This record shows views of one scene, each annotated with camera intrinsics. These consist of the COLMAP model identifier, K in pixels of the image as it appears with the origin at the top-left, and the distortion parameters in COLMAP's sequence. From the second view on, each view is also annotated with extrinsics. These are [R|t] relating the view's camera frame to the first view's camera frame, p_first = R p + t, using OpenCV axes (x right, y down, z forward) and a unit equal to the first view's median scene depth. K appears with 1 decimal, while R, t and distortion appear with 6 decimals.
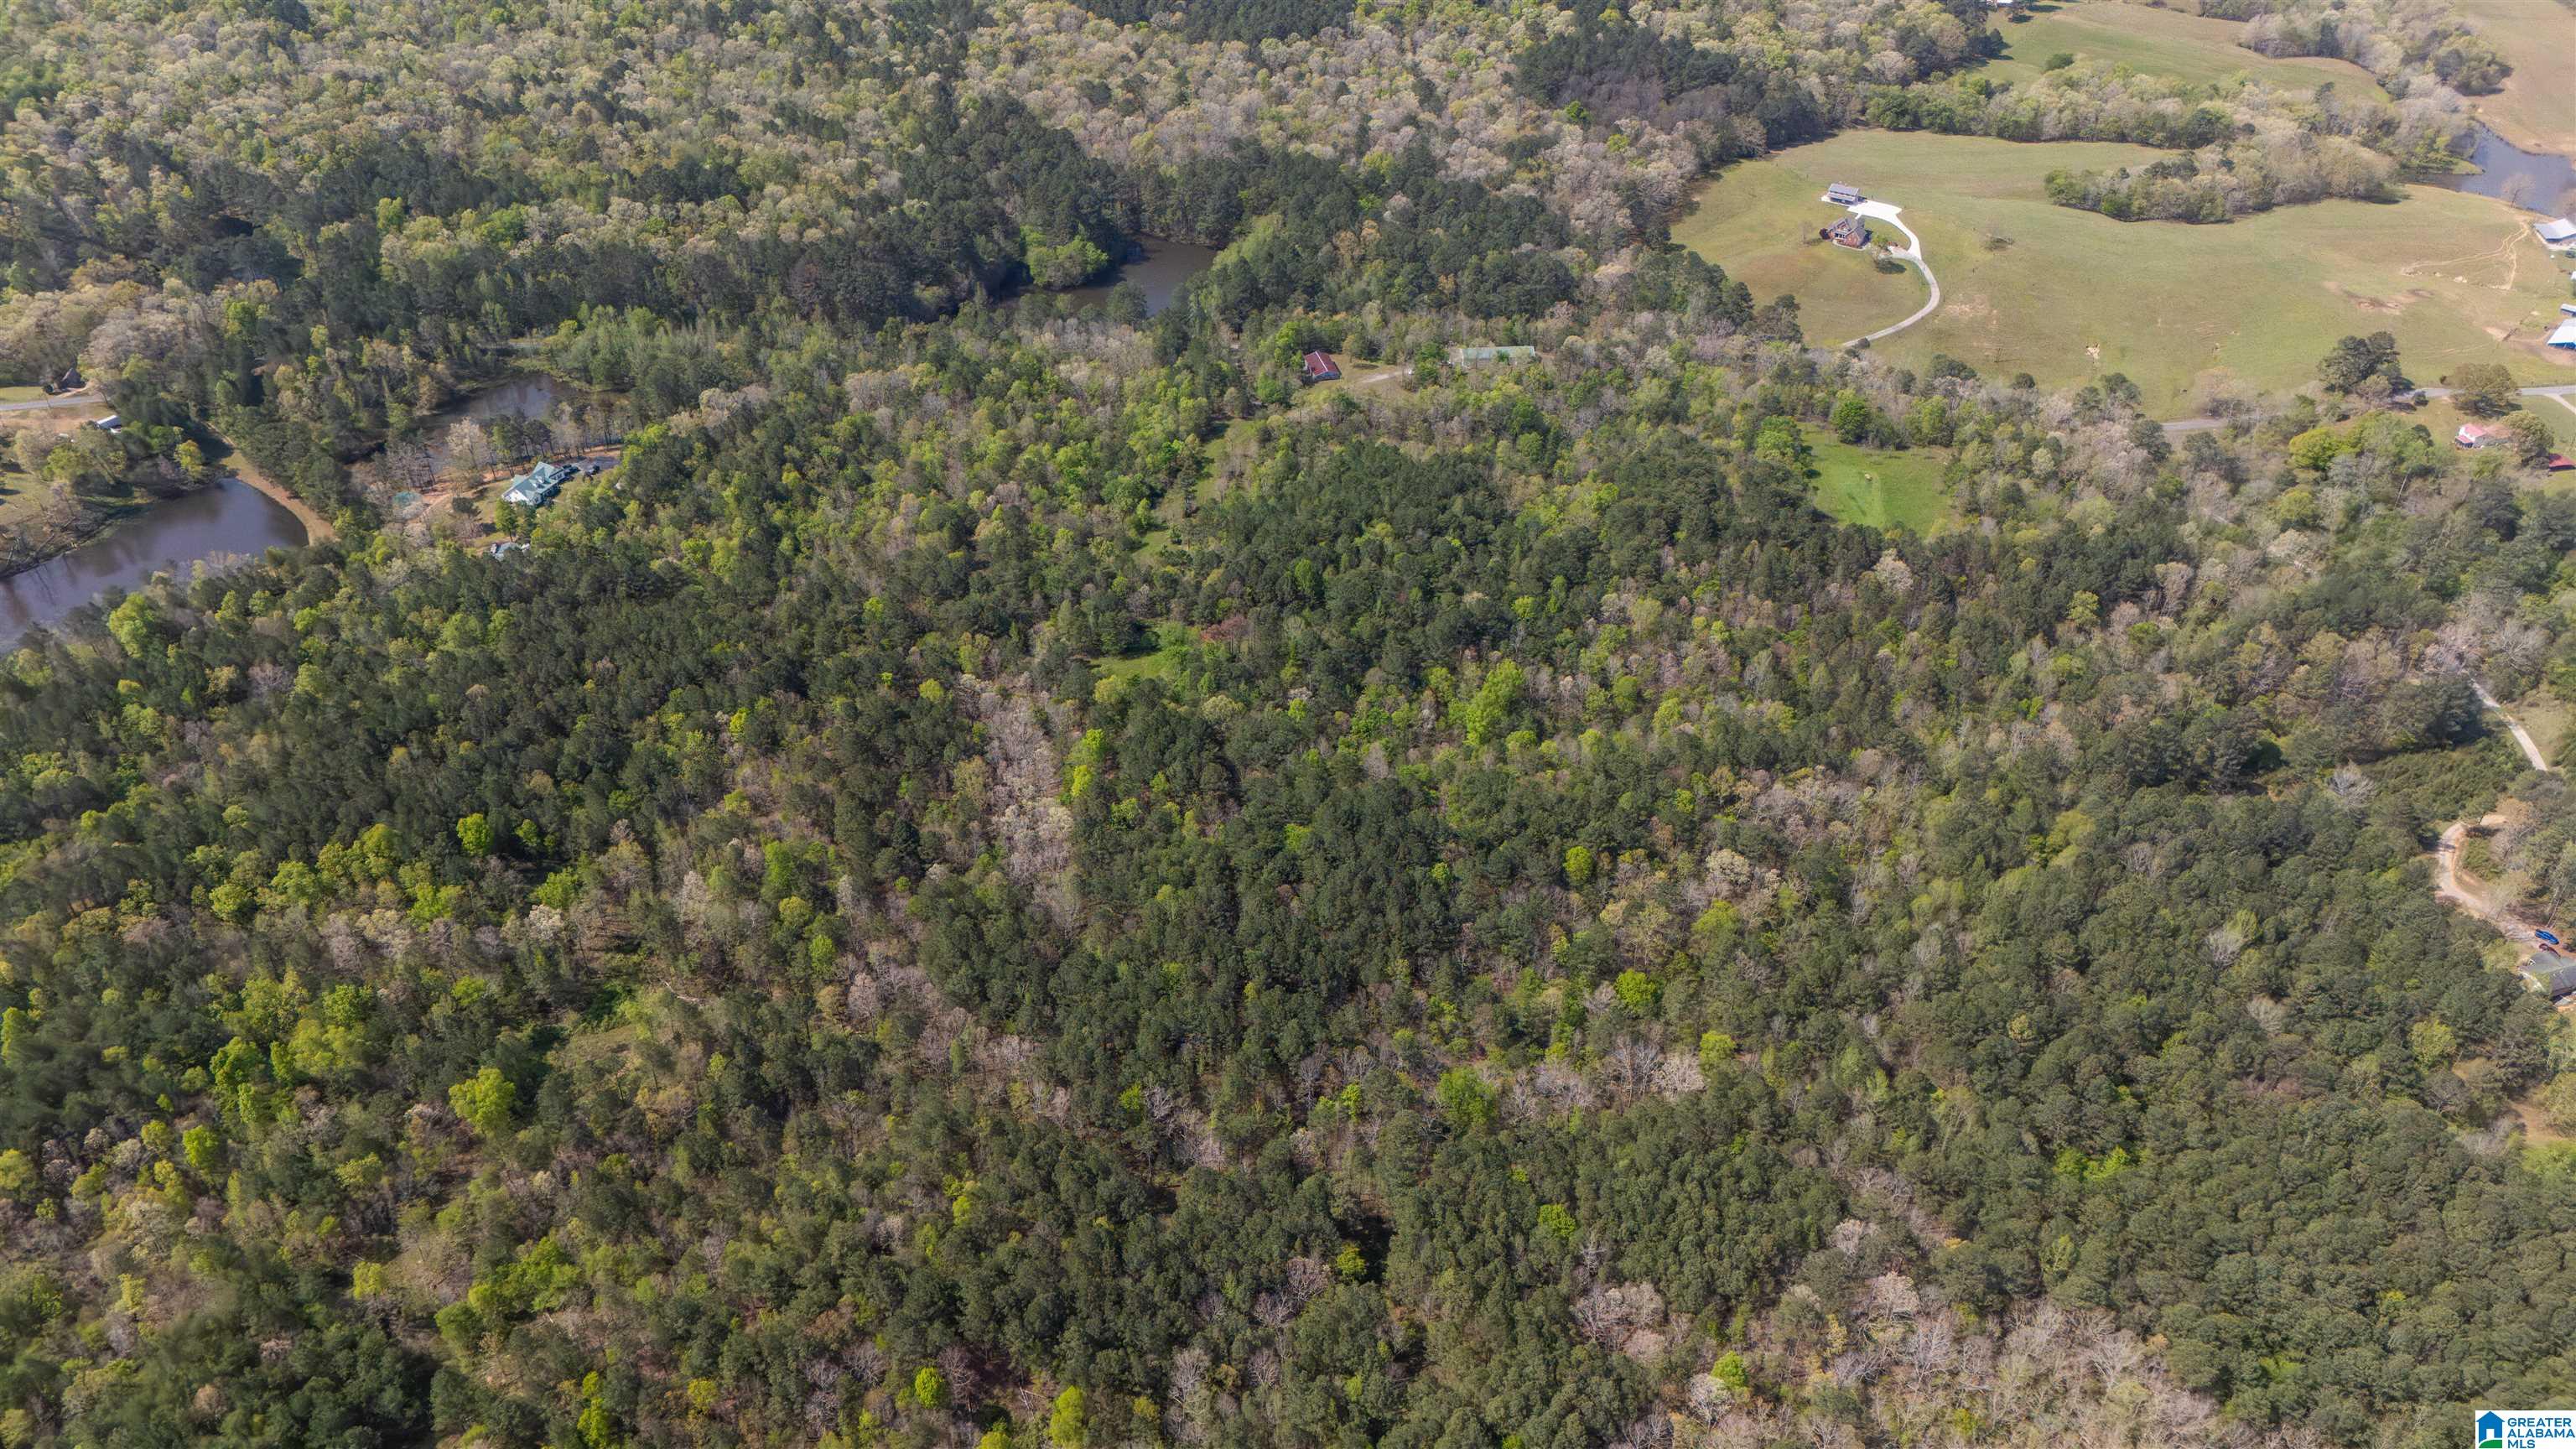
lens RADIAL K [[1876.7, 0, 1295.6], [0, 1876.7, 729.4], [0, 0, 1]] dist [0.076869, -0.081304]
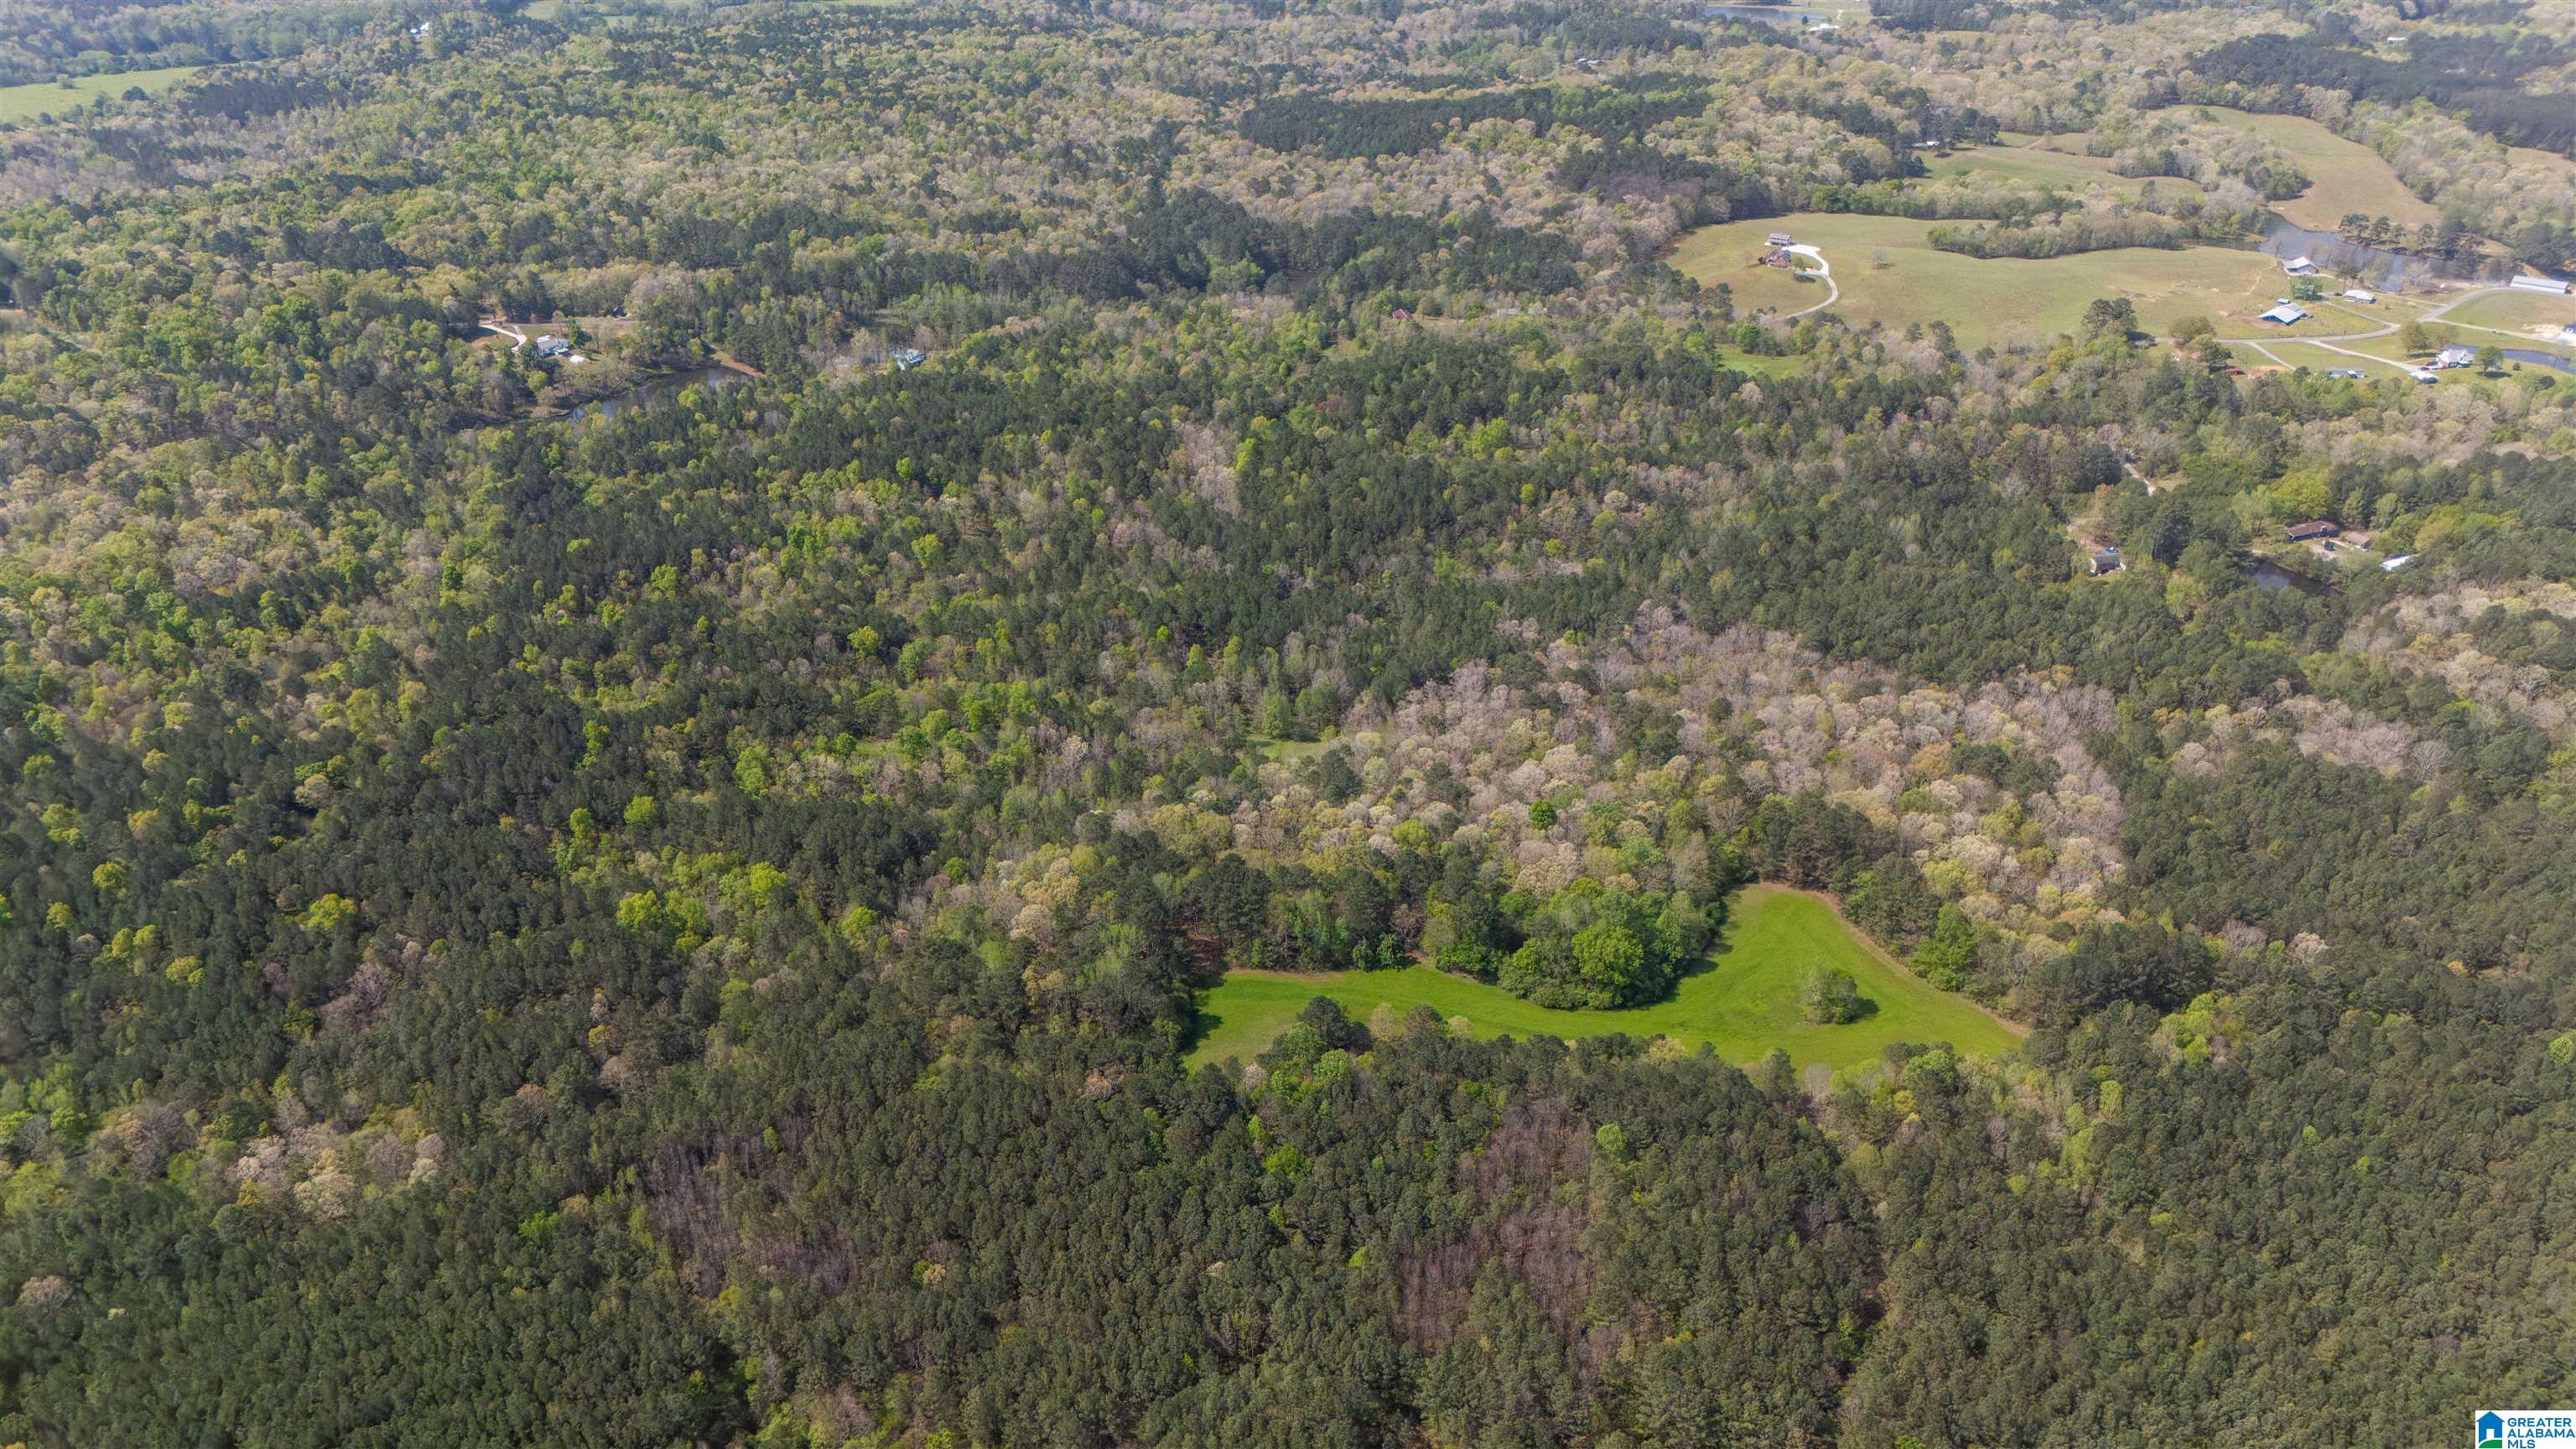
lens RADIAL K [[1857.7, 0, 1300.9], [0, 1857.7, 732.5], [0, 0, 1]] dist [0.076583, -0.095062]
pose [[0.997216, 0.019133, -0.072076, 0.046205], [-0.028880, 0.990187, -0.136730, 0.347134], [0.068753, 0.138431, 0.987983, -0.442010]]
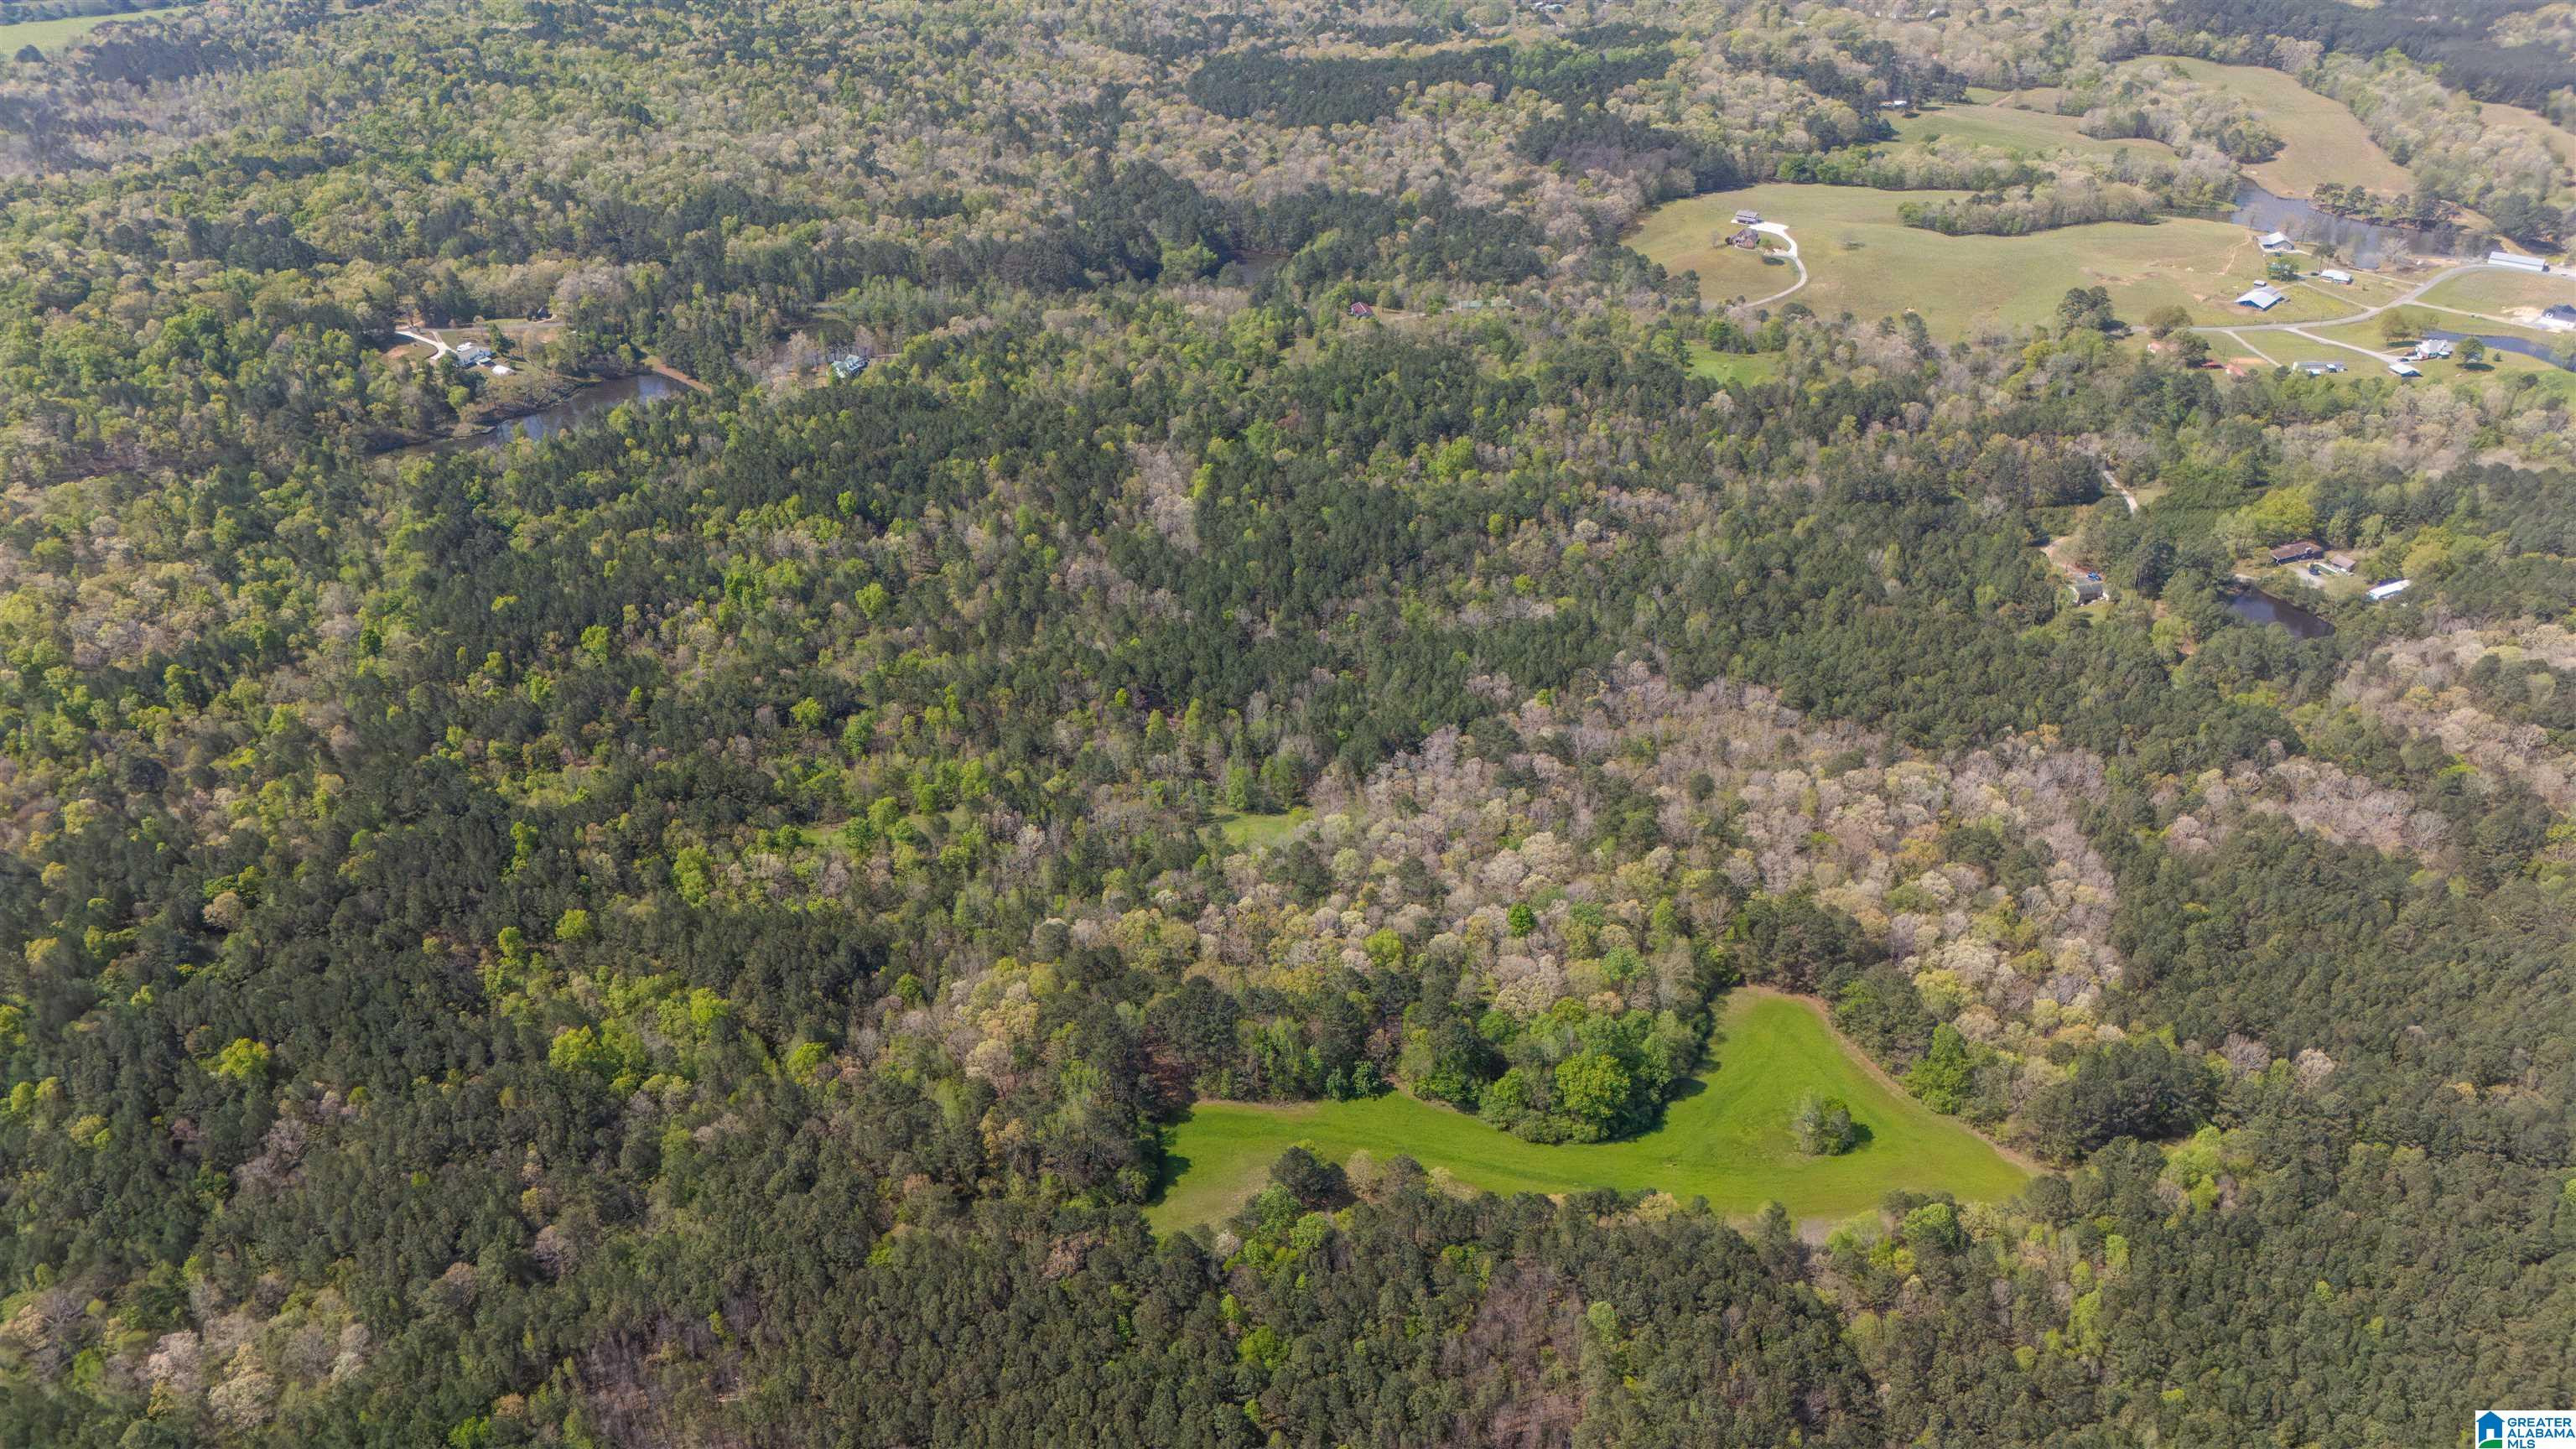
lens RADIAL K [[1857.7, 0, 1300.9], [0, 1857.7, 732.5], [0, 0, 1]] dist [0.076583, -0.095062]
pose [[0.998796, 0.007902, -0.048410, 0.038923], [-0.012307, 0.995740, -0.091376, 0.268298], [0.047482, 0.091862, 0.994639, -0.416226]]
